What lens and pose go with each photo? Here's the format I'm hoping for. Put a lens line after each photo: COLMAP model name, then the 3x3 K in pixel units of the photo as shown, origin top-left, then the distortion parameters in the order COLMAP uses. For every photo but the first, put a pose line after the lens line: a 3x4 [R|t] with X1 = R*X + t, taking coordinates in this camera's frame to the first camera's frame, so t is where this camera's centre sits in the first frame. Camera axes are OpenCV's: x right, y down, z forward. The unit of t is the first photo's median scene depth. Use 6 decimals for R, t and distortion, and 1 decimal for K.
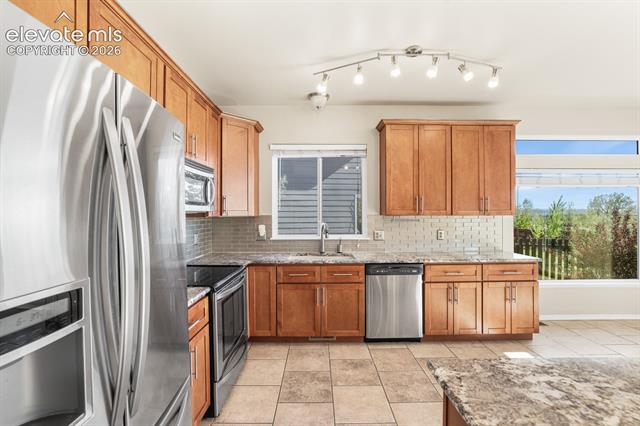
lens RADIAL K [[278.4, 0, 315.5], [0, 278.4, 213.2], [0, 0, 1]] dist [-0.031207, 0.002779]
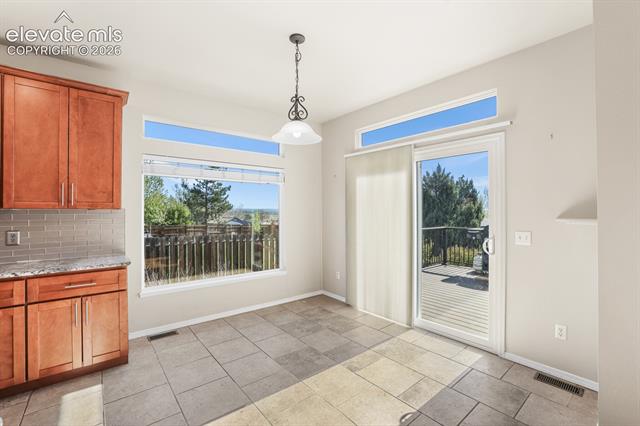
lens RADIAL K [[278.4, 0, 318.1], [0, 278.4, 209.0], [0, 0, 1]] dist [-0.031207, 0.002779]
pose [[0.766659, 0.006321, 0.642023, 0.680876], [-0.001489, 0.999966, -0.008066, 0.013283], [-0.642053, 0.005228, 0.766643, 0.014765]]
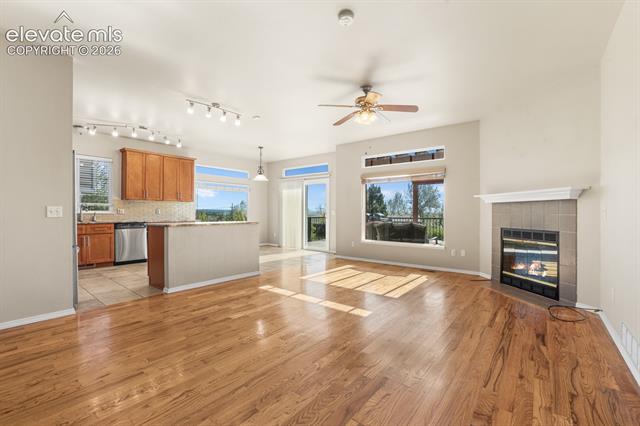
lens RADIAL K [[278.4, 0, 315.1], [0, 278.4, 212.1], [0, 0, 1]] dist [-0.031207, 0.002779]
pose [[0.624237, 0.005959, 0.781212, -0.403284], [-0.002936, 0.999982, -0.005282, 0.101688], [-0.781229, 0.001003, 0.624243, -1.174528]]
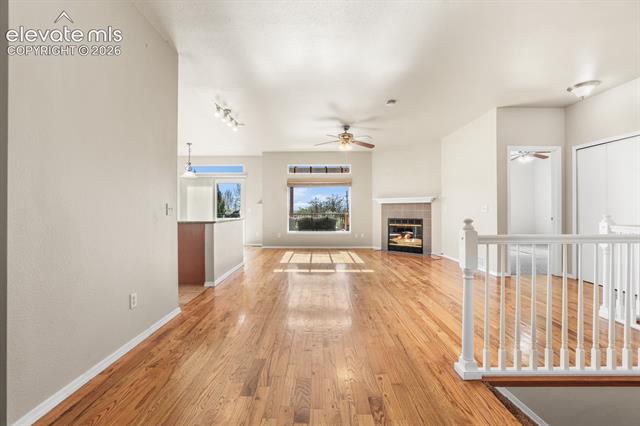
lens RADIAL K [[278.4, 0, 314.3], [0, 278.4, 208.9], [0, 0, 1]] dist [-0.031207, 0.002779]
pose [[-0.001990, 0.003065, 0.999993, -1.131544], [0.004087, 0.999987, -0.003057, 0.095484], [-0.999990, 0.004081, -0.002003, -0.401156]]
